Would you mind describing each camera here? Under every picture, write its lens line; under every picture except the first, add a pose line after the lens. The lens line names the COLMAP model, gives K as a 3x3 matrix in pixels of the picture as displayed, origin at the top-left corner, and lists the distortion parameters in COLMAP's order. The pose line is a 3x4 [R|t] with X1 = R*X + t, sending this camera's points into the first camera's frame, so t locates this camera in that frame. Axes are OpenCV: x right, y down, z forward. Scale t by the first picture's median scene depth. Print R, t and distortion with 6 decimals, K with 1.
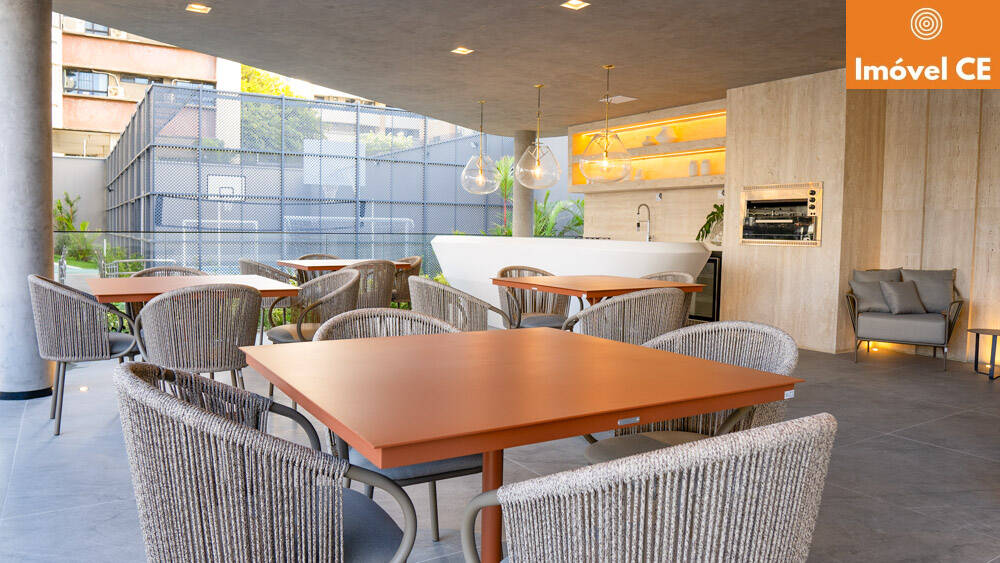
lens RADIAL K [[705.0, 0, 500.0], [0, 705.0, 281.5], [0, 0, 1]] dist [-0.038140, 0.003335]
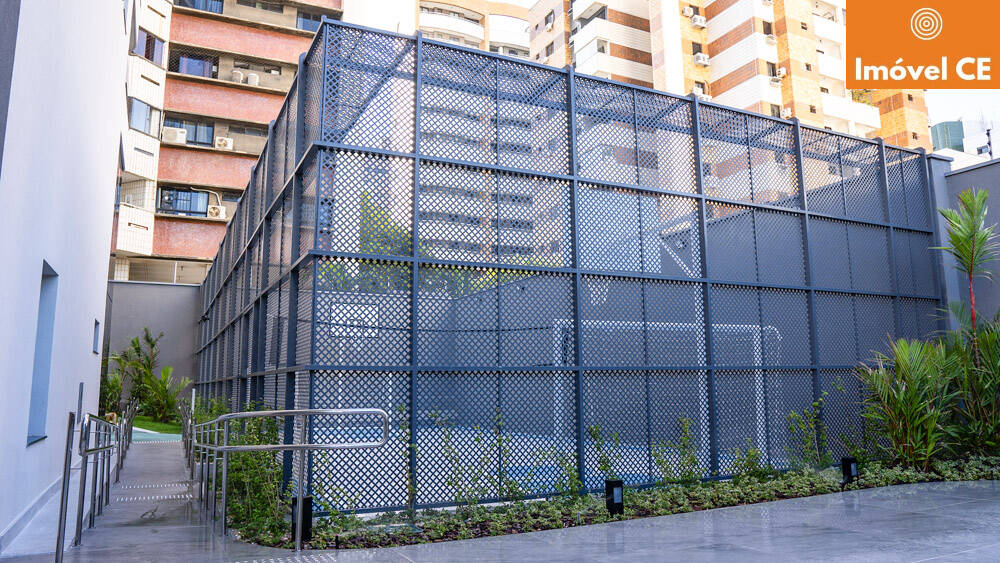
lens RADIAL K [[705.0, 0, 500.0], [0, 705.0, 281.5], [0, 0, 1]] dist [-0.038140, 0.003335]
pose [[0.994580, -0.041748, -0.095223, -0.150663], [0.019956, 0.975469, -0.219231, -0.005301], [0.102039, 0.216142, 0.971015, 0.258612]]
